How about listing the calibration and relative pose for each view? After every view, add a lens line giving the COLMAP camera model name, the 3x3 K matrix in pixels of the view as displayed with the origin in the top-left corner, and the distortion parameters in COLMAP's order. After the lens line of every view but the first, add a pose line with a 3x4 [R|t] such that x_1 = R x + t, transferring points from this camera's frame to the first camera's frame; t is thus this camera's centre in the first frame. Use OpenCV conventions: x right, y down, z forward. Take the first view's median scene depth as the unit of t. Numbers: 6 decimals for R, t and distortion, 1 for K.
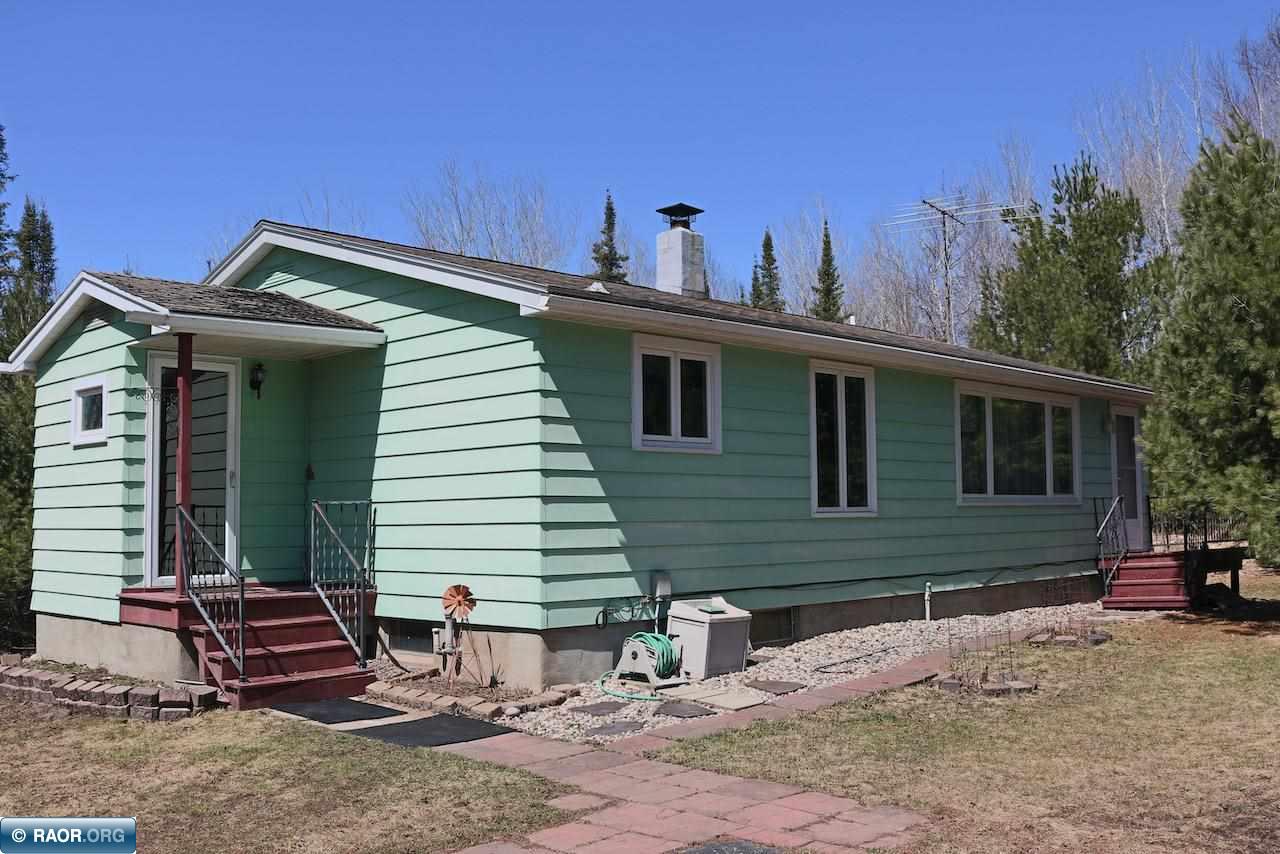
lens RADIAL K [[1184.8, 0, 639.5], [0, 1184.8, 428.5], [0, 0, 1]] dist [-0.013142, 0.000000]
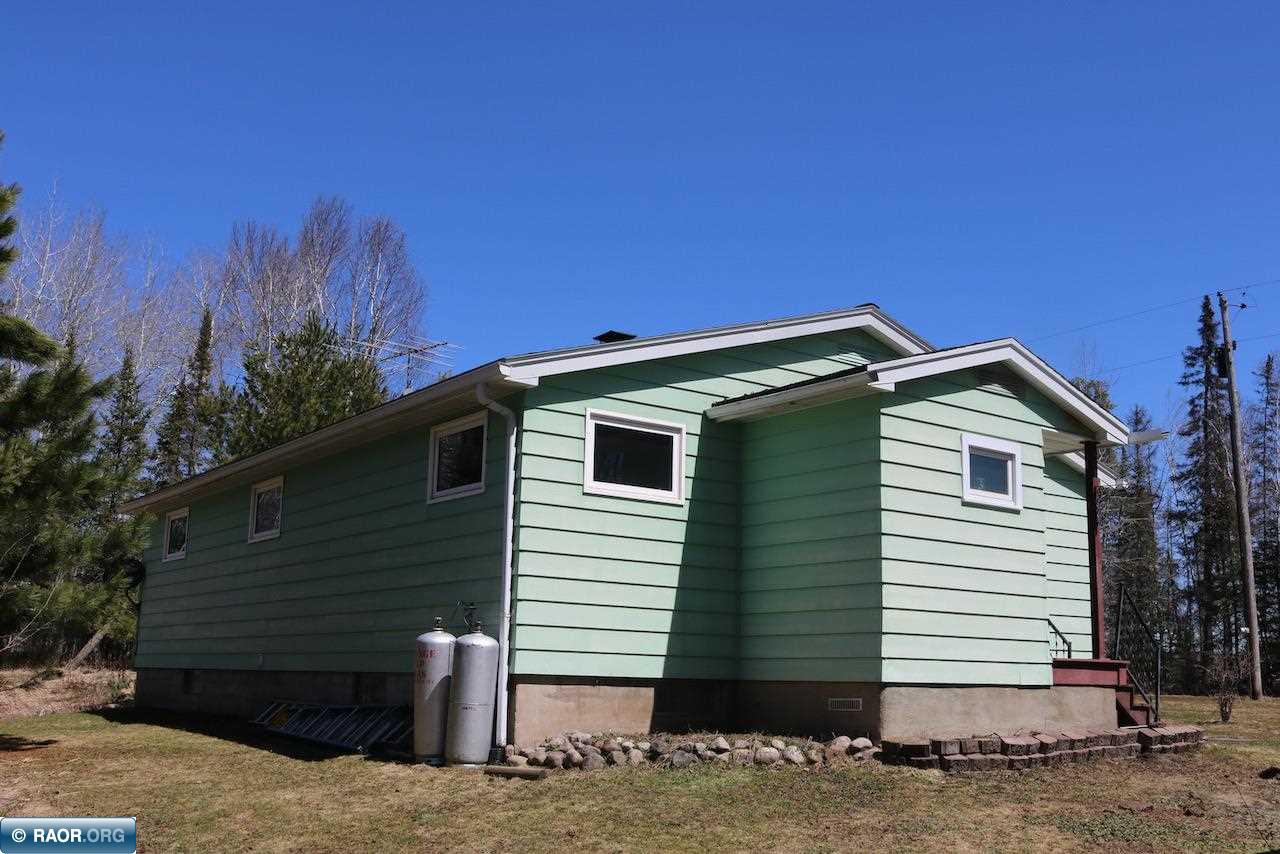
lens RADIAL K [[1275.1, 0, 639.9], [0, 1275.1, 428.4], [0, 0, 1]] dist [-0.007381, 0.000000]
pose [[0.125051, 0.209146, 0.969856, -1.584145], [-0.092014, 0.975761, -0.198556, 0.192466], [-0.987874, -0.064411, 0.141264, 1.171183]]
